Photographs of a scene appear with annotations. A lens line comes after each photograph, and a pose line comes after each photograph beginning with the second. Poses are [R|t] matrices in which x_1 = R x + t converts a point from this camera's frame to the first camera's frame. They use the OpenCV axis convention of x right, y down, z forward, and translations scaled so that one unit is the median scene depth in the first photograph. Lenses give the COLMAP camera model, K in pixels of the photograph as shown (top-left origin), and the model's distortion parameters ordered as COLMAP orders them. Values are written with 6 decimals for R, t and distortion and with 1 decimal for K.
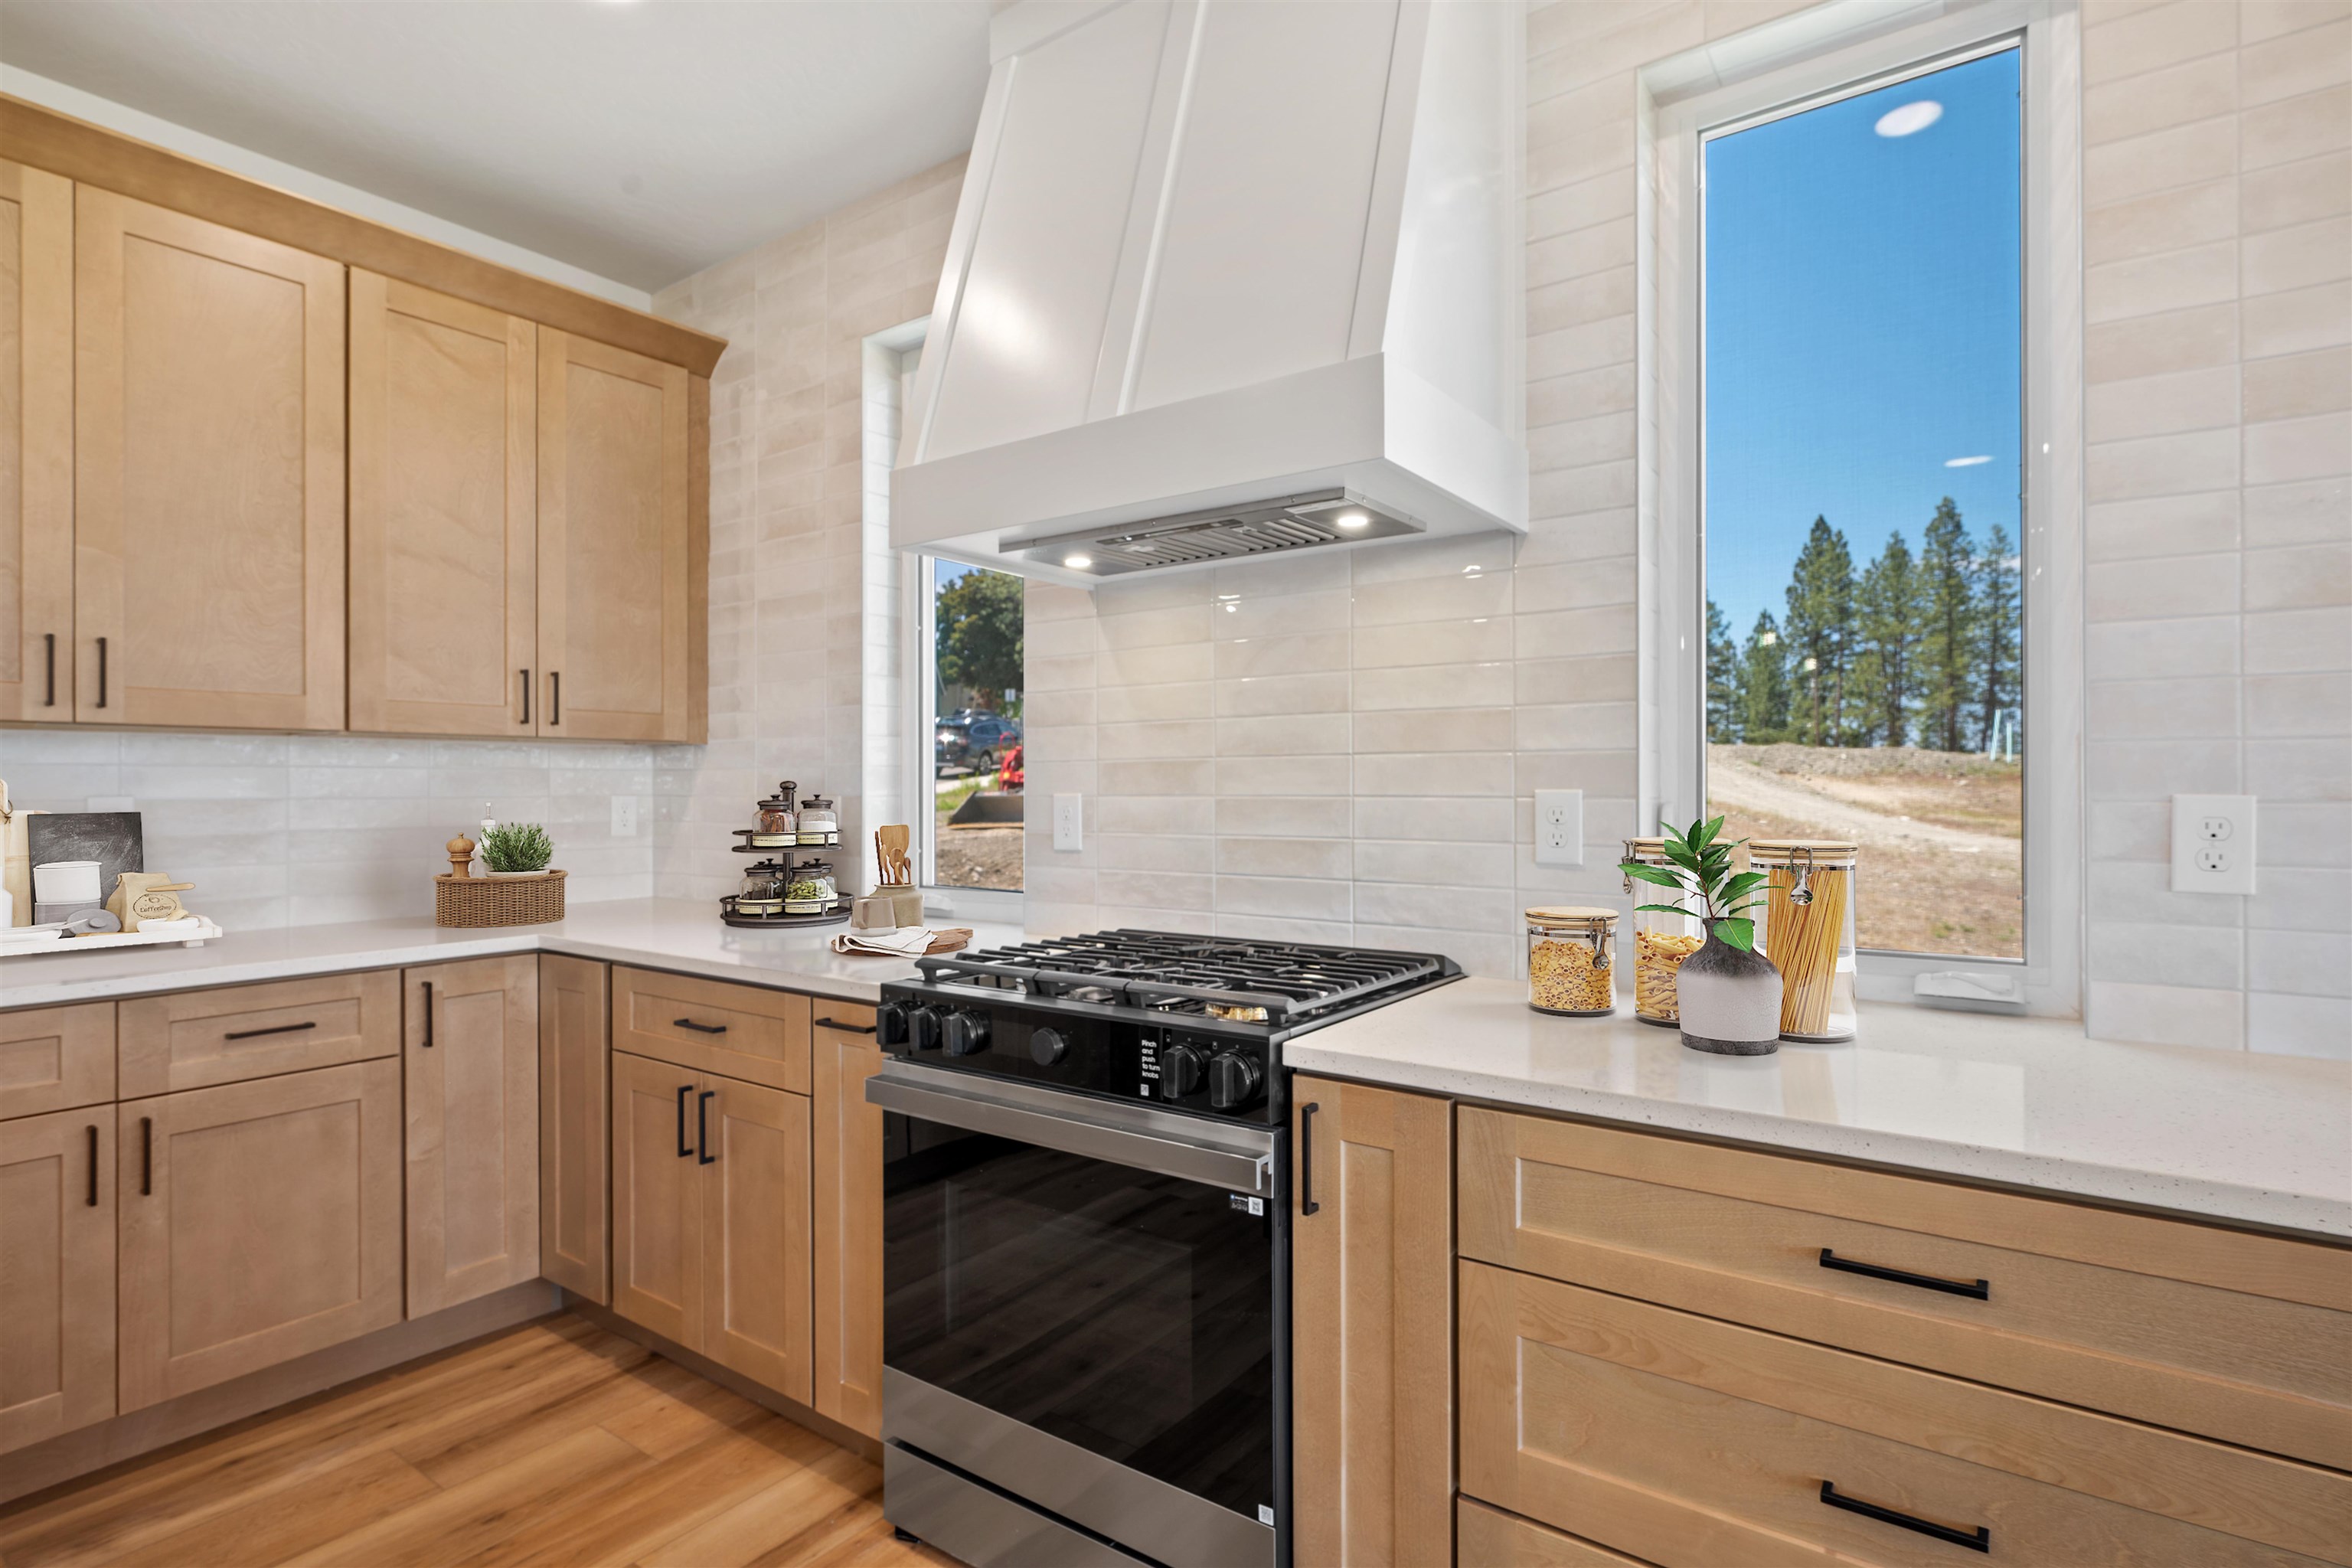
lens RADIAL K [[1182.9, 0, 1187.6], [0, 1182.9, 761.9], [0, 0, 1]] dist [-0.000421, 0.000069]
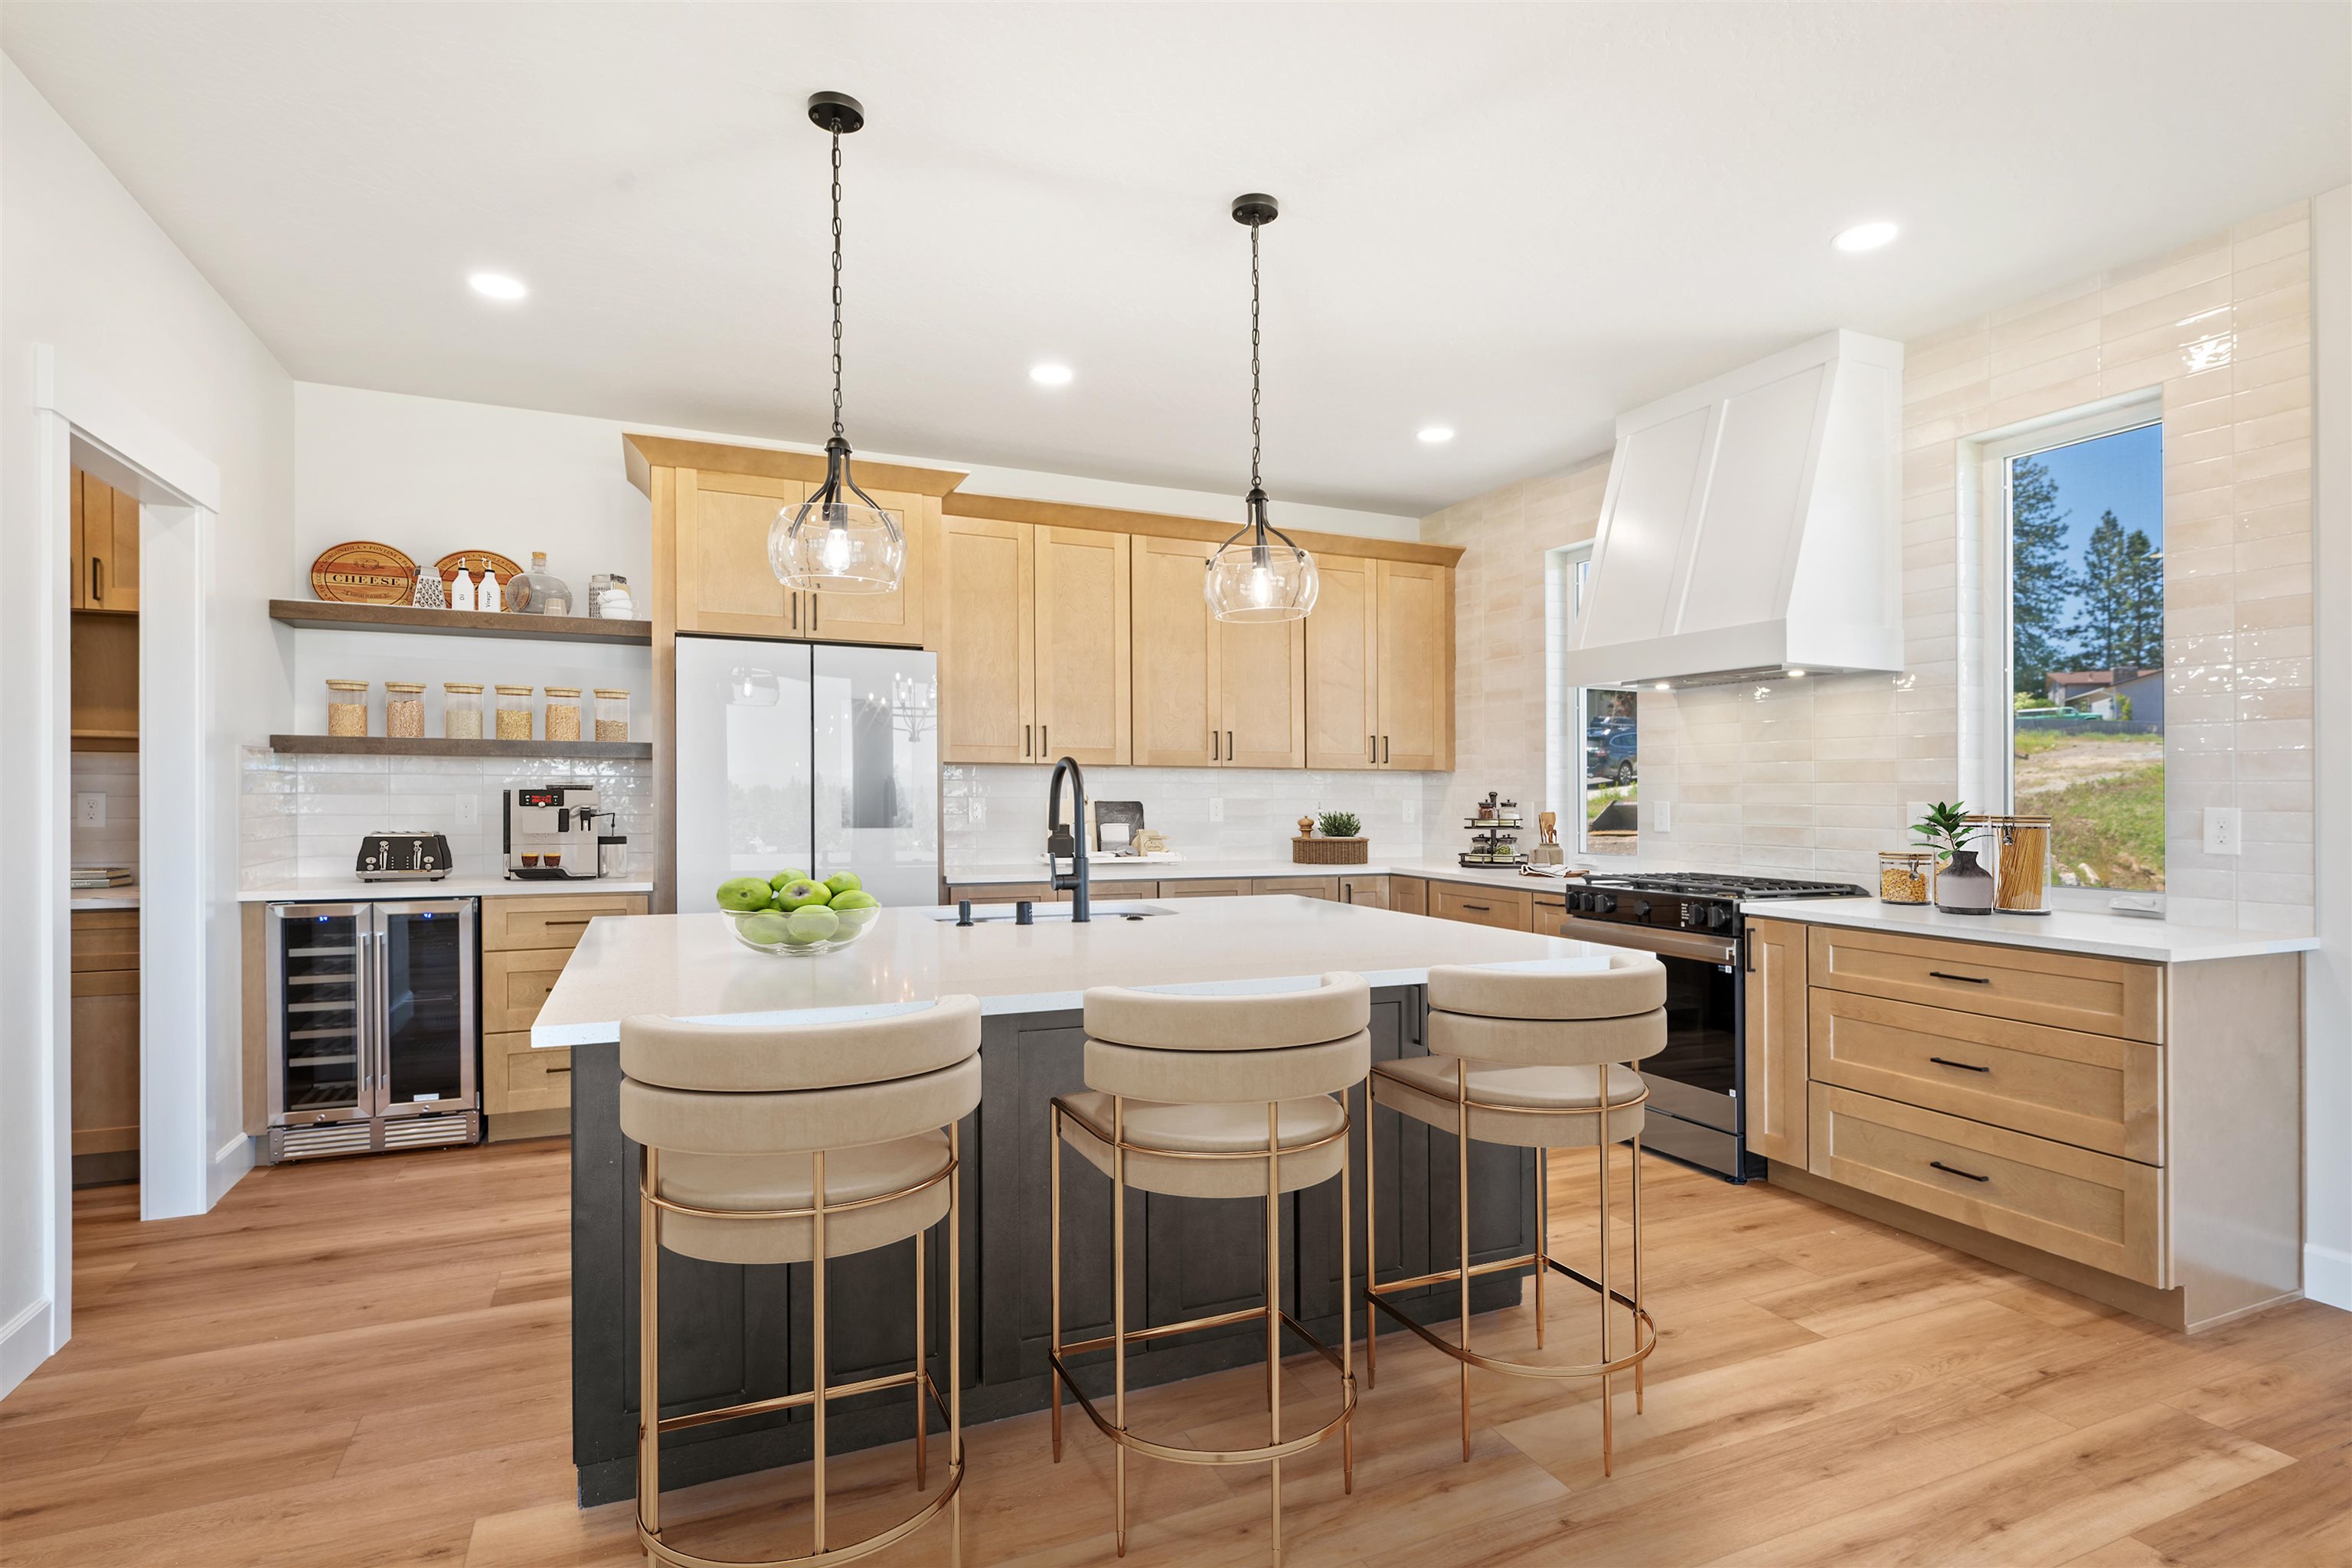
lens RADIAL K [[1182.9, 0, 1187.6], [0, 1182.9, 761.9], [0, 0, 1]] dist [-0.000421, 0.000069]
pose [[0.865522, -0.004321, -0.500852, 0.182899], [0.000537, 0.999970, -0.007699, -0.021538], [0.500870, 0.006395, 0.865499, -0.975767]]
